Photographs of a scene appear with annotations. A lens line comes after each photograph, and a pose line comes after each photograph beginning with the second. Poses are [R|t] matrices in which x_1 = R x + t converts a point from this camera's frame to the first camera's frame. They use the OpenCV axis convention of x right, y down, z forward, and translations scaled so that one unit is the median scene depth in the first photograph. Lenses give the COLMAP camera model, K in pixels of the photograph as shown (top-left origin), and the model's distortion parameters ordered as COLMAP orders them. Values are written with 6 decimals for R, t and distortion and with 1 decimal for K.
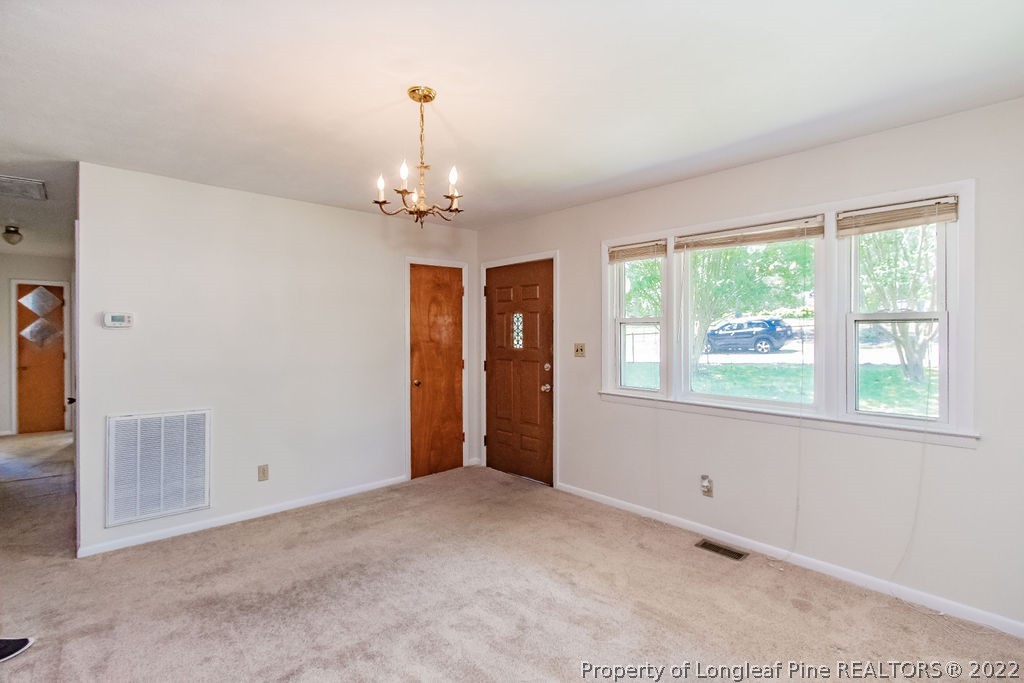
lens RADIAL K [[472.6, 0, 512.8], [0, 472.6, 336.5], [0, 0, 1]] dist [-0.001826, -0.000893]
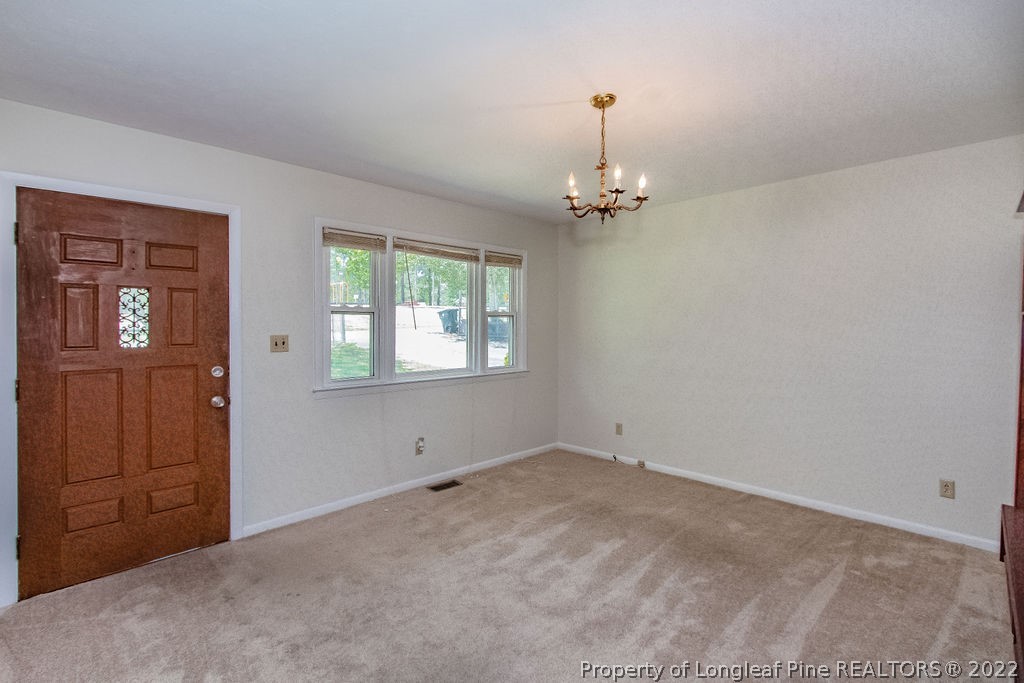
lens RADIAL K [[472.6, 0, 520.9], [0, 472.6, 321.5], [0, 0, 1]] dist [-0.001826, -0.000893]
pose [[-0.037488, -0.002160, 0.999295, -0.679175], [0.001076, 0.999997, 0.002202, -0.010038], [-0.999296, 0.001158, -0.037486, 0.637126]]
